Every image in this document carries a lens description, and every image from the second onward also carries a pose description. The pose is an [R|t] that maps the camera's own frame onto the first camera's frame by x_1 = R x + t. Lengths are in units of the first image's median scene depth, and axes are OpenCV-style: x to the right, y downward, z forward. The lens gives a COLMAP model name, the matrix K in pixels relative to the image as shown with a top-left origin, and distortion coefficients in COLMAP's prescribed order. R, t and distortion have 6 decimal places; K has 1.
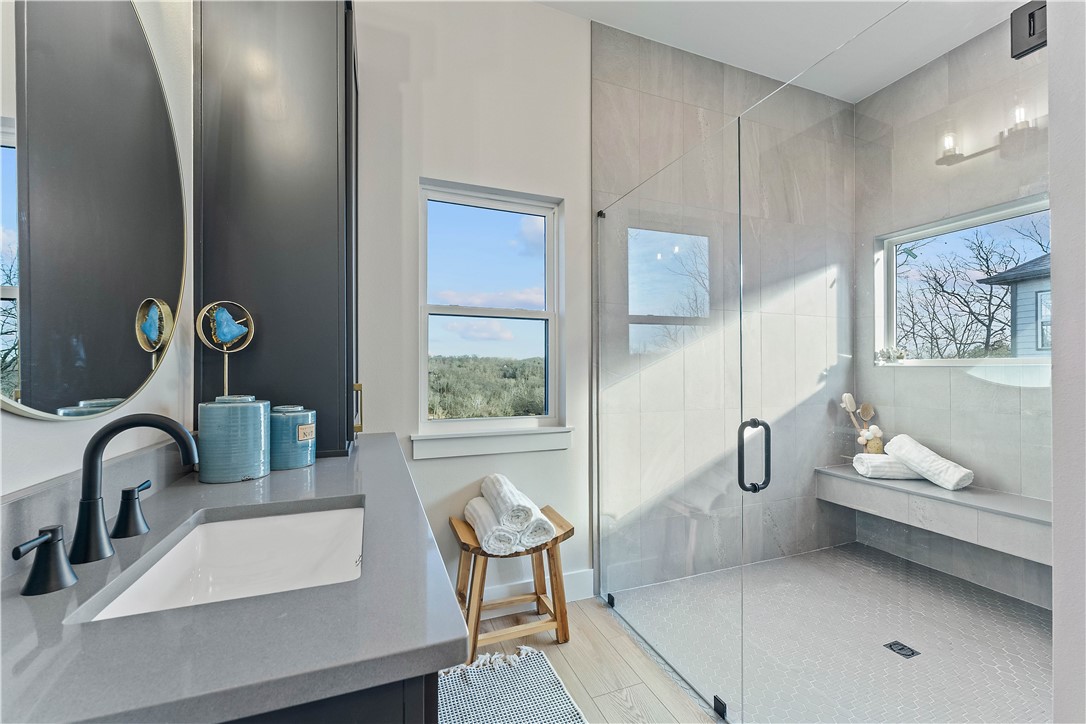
lens RADIAL K [[438.5, 0, 539.9], [0, 438.5, 364.2], [0, 0, 1]] dist [-0.000566, 0.000257]
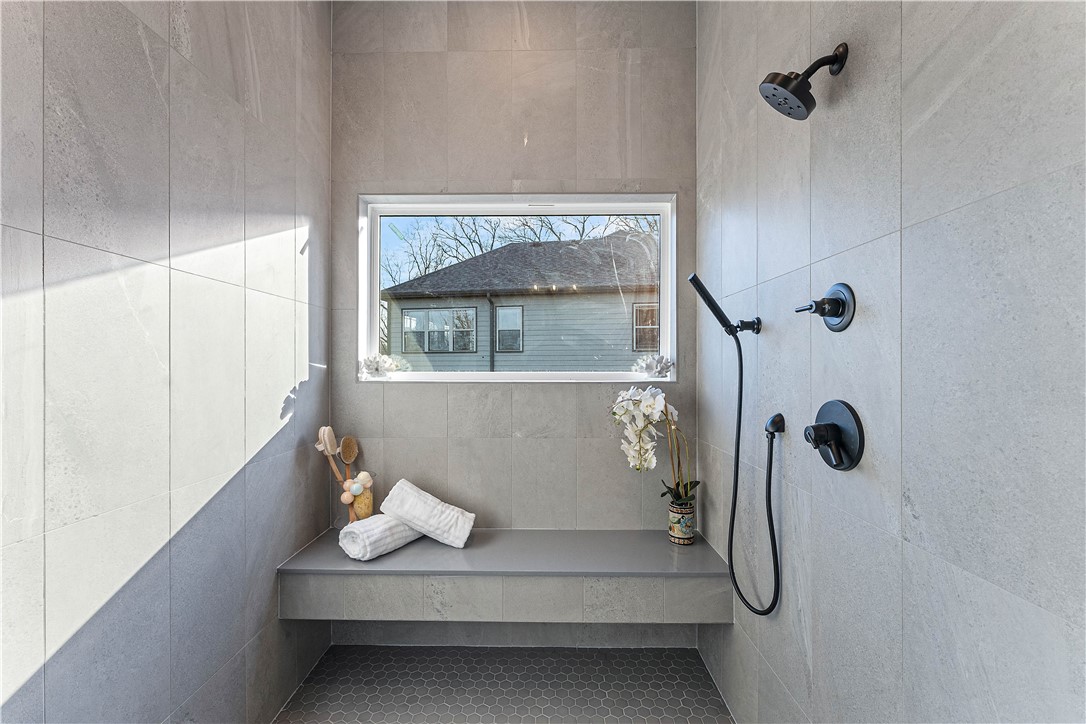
lens RADIAL K [[438.5, 0, 539.9], [0, 438.5, 364.2], [0, 0, 1]] dist [-0.000566, 0.000257]
pose [[0.364562, 0.000727, 0.931179, 0.232132], [-0.010051, 0.999945, 0.003155, -0.028580], [-0.931125, -0.010510, 0.364549, 0.494853]]
